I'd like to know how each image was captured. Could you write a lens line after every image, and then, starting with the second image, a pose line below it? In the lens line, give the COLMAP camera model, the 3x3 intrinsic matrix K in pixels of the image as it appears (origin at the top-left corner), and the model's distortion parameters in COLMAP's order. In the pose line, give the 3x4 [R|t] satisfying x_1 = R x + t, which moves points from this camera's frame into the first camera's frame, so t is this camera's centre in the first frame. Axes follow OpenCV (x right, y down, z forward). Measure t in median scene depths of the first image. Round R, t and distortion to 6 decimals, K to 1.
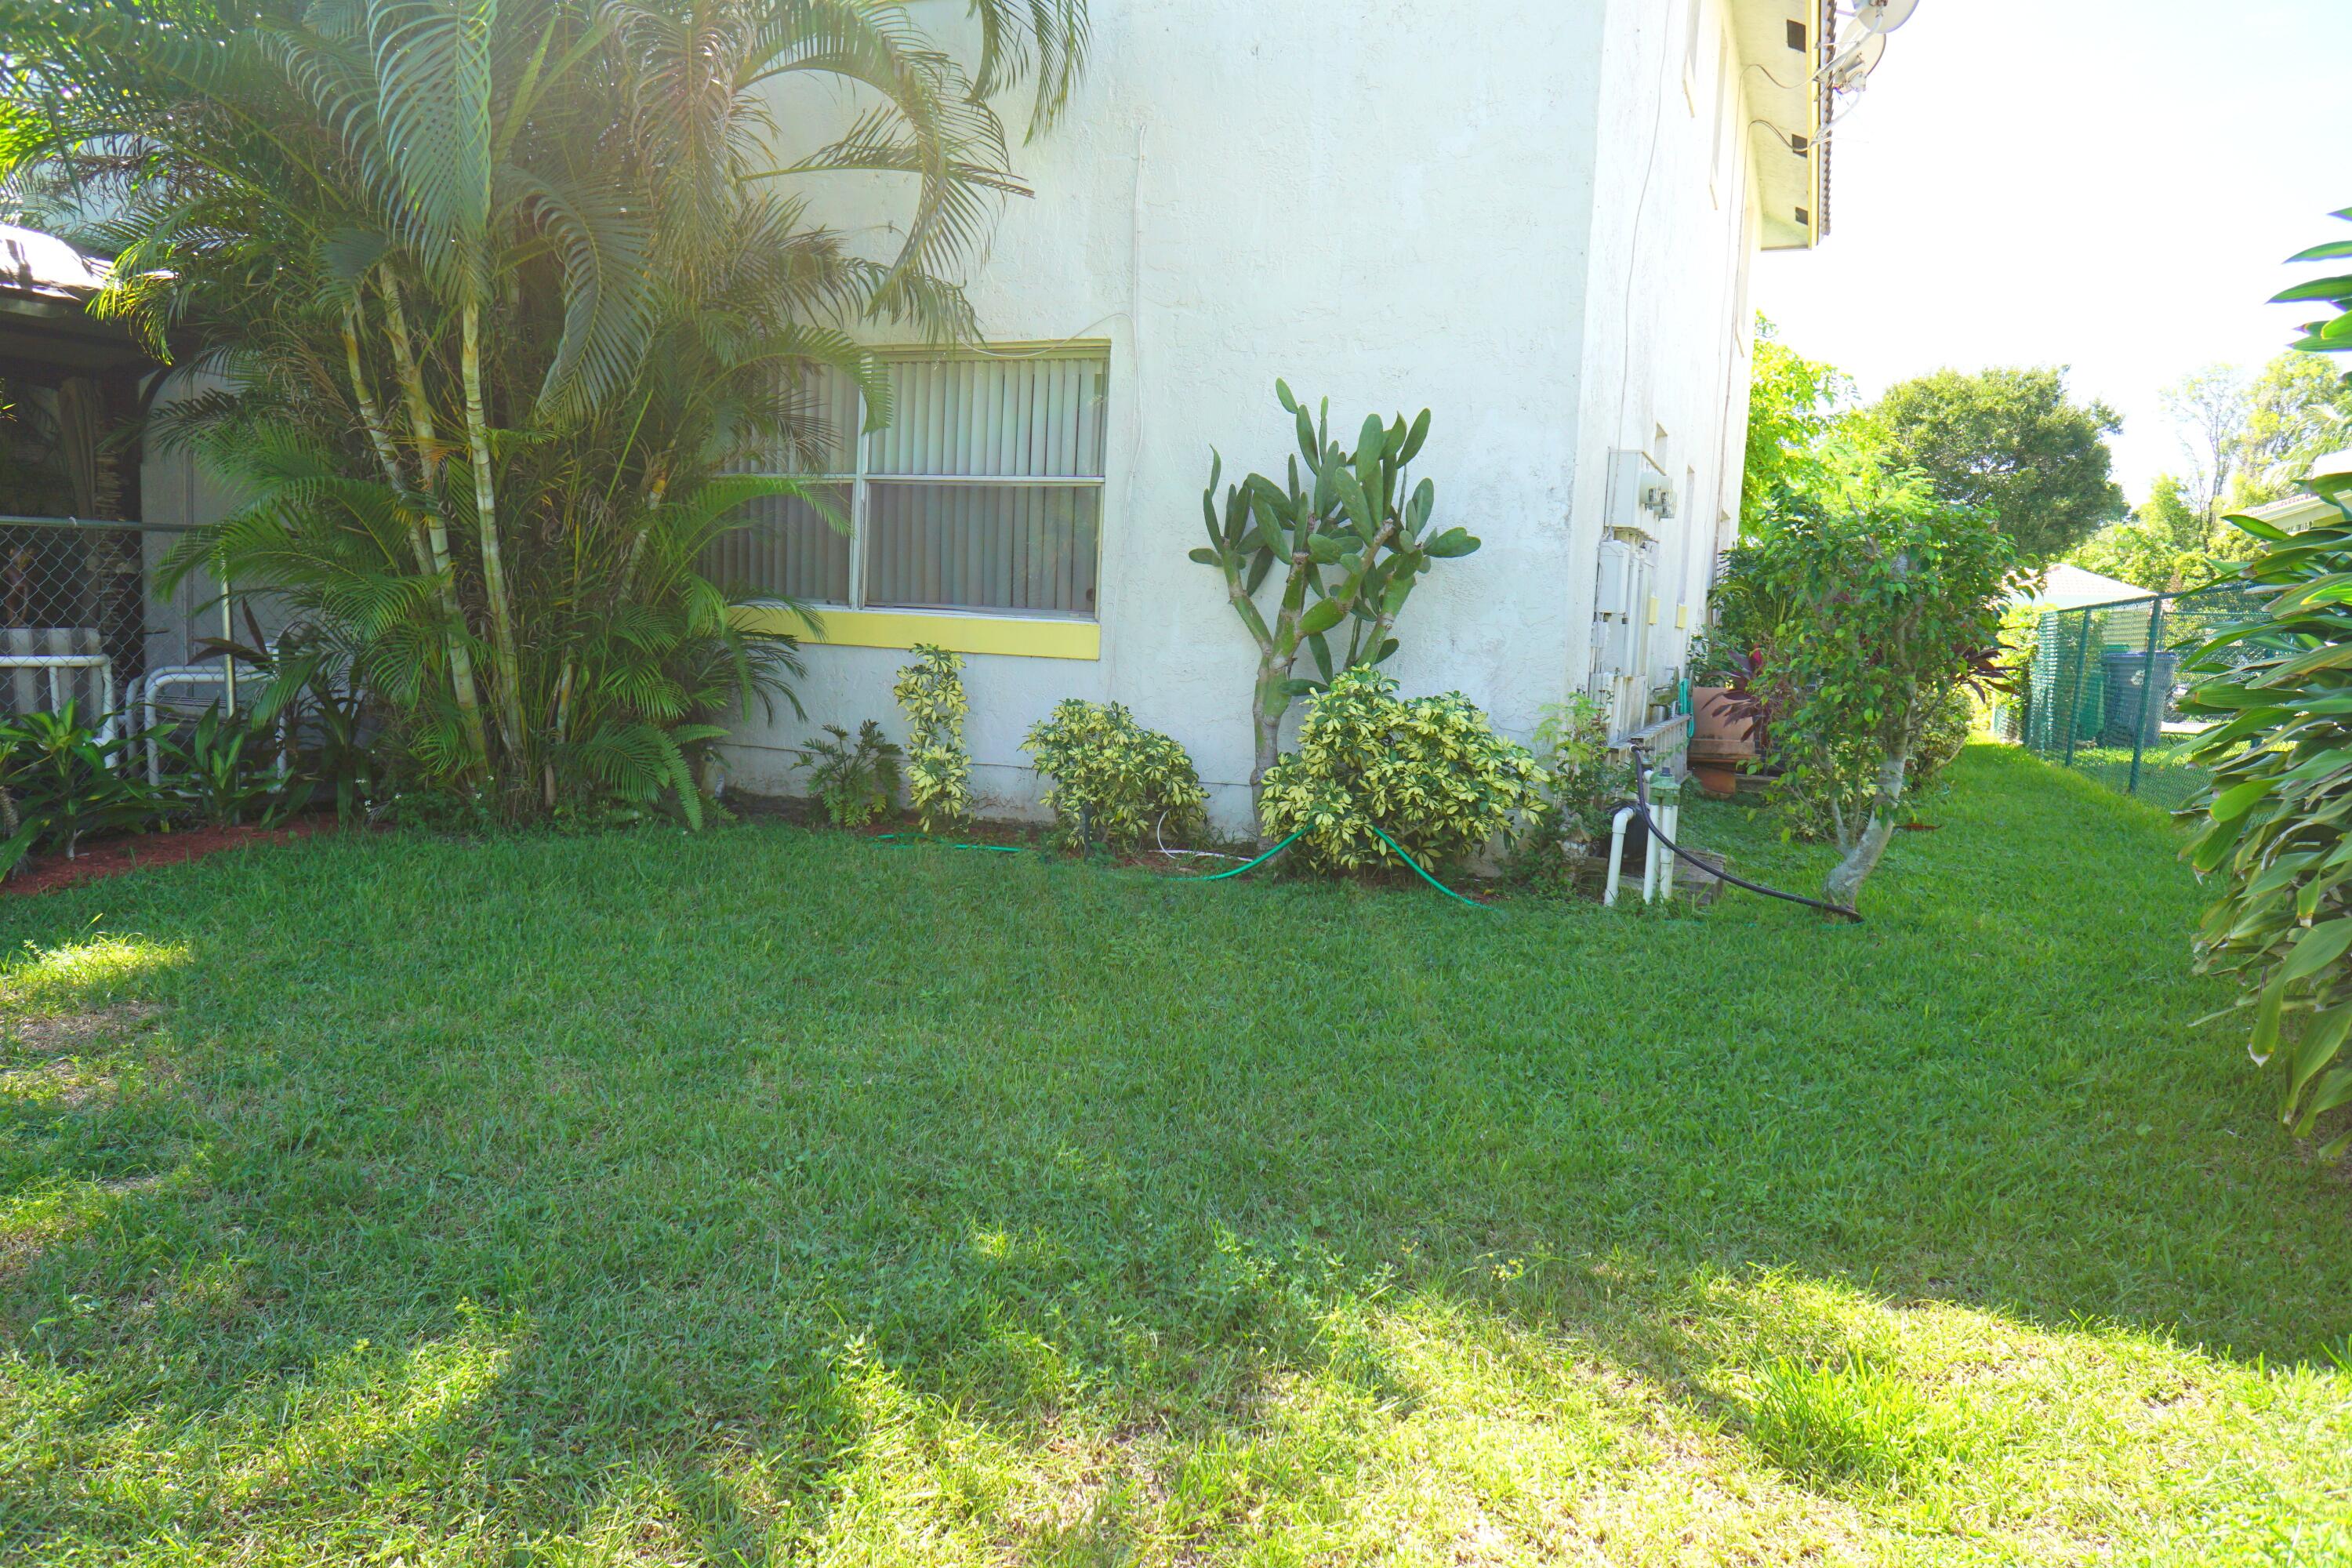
lens RADIAL K [[1589.2, 0, 1160.8], [0, 1589.2, 786.7], [0, 0, 1]] dist [-0.070880, 0.095478]
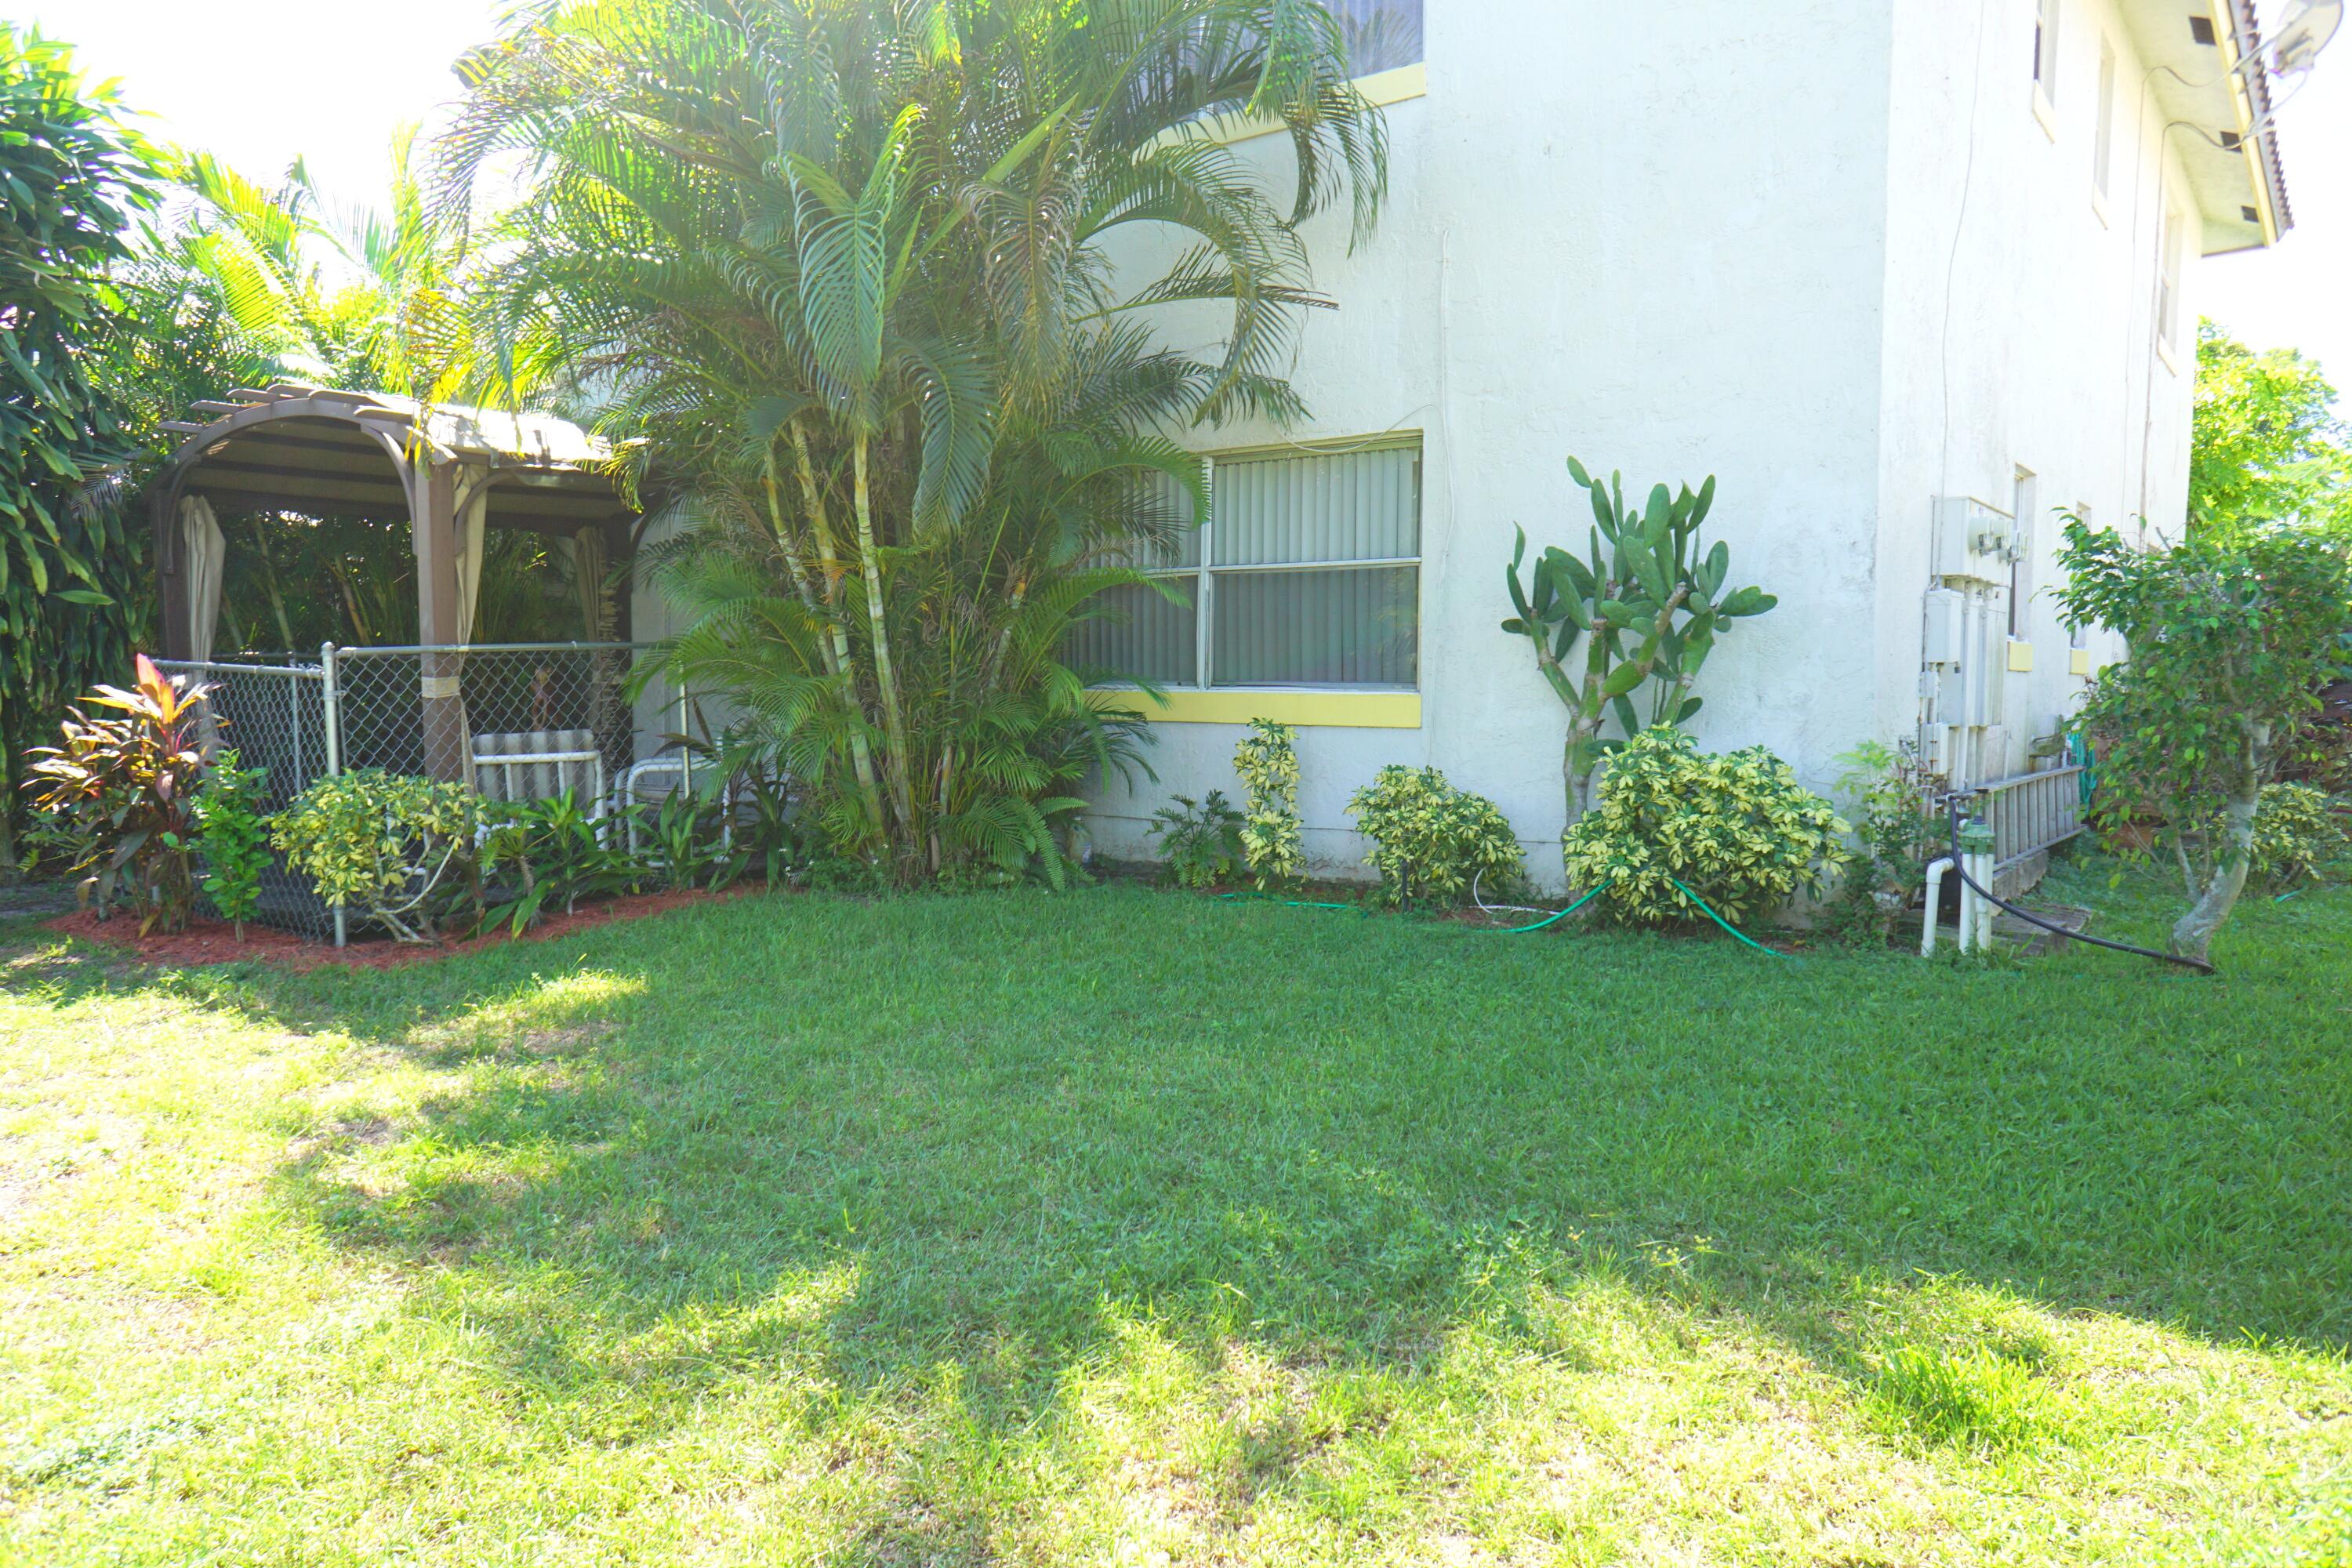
lens RADIAL K [[1589.2, 0, 1160.8], [0, 1589.2, 786.7], [0, 0, 1]] dist [-0.070880, 0.095478]
pose [[0.965130, -0.024879, -0.260586, 0.079088], [0.012334, 0.998690, -0.049665, 0.011744], [0.261480, 0.044719, 0.964172, -0.079336]]
